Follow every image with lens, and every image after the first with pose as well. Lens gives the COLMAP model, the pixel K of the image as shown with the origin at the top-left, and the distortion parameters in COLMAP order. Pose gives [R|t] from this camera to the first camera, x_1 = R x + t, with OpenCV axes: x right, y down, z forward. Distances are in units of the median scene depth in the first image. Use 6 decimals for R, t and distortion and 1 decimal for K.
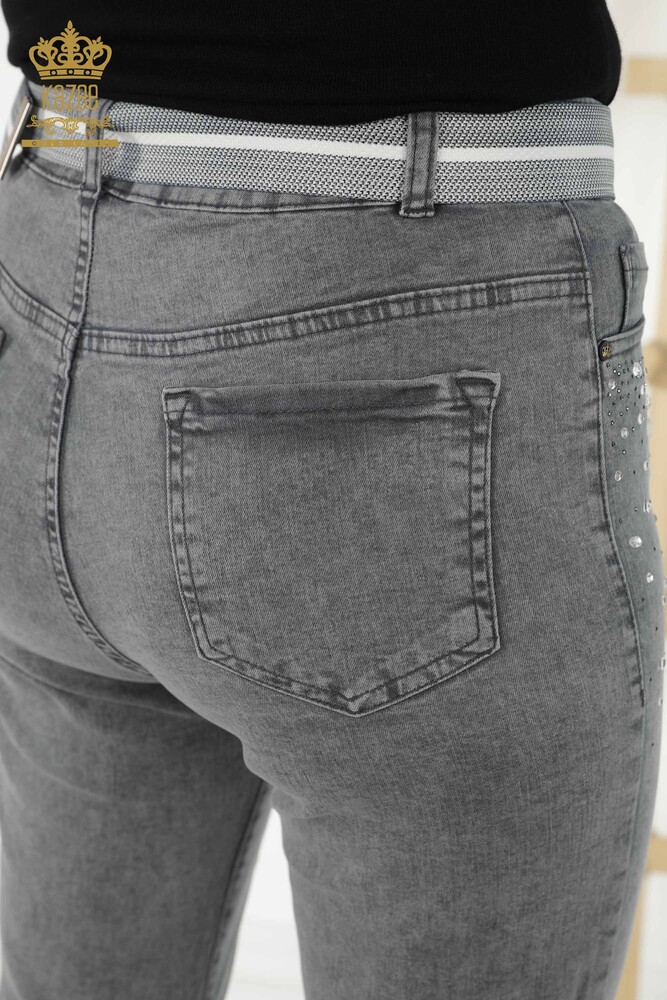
lens RADIAL K [[1880.5, 0, 279.7], [0, 1880.5, 524.4], [0, 0, 1]] dist [0.099551, 0.054130]
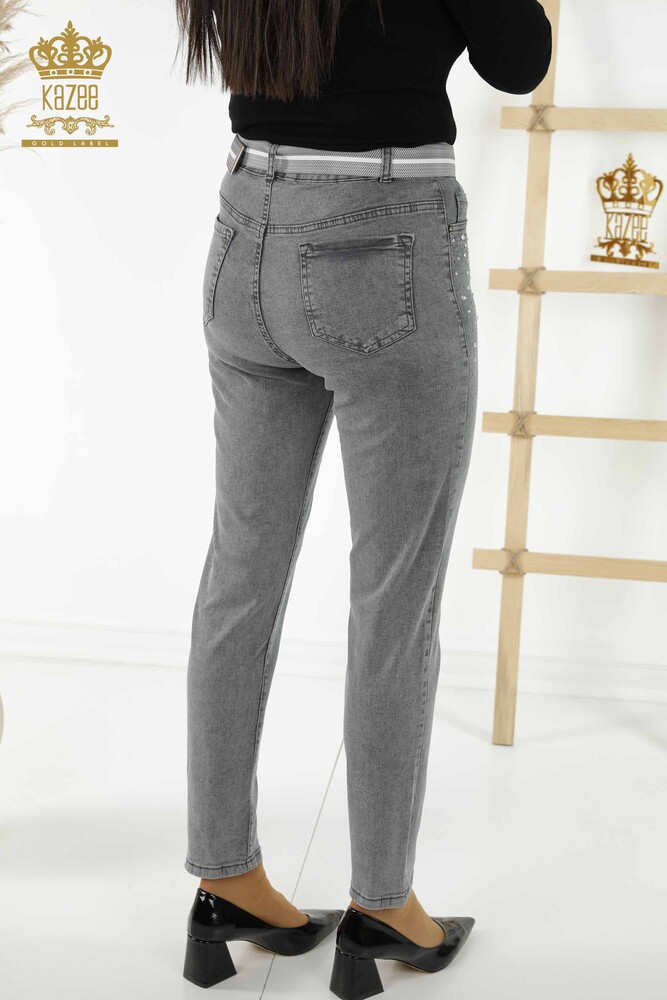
lens RADIAL K [[1880.5, 0, 279.7], [0, 1880.5, 524.4], [0, 0, 1]] dist [0.099551, 0.054130]
pose [[0.999720, -0.012994, 0.019779, -0.155991], [0.013445, 0.999649, -0.022814, 0.429983], [-0.019476, 0.023073, 0.999544, -1.908280]]
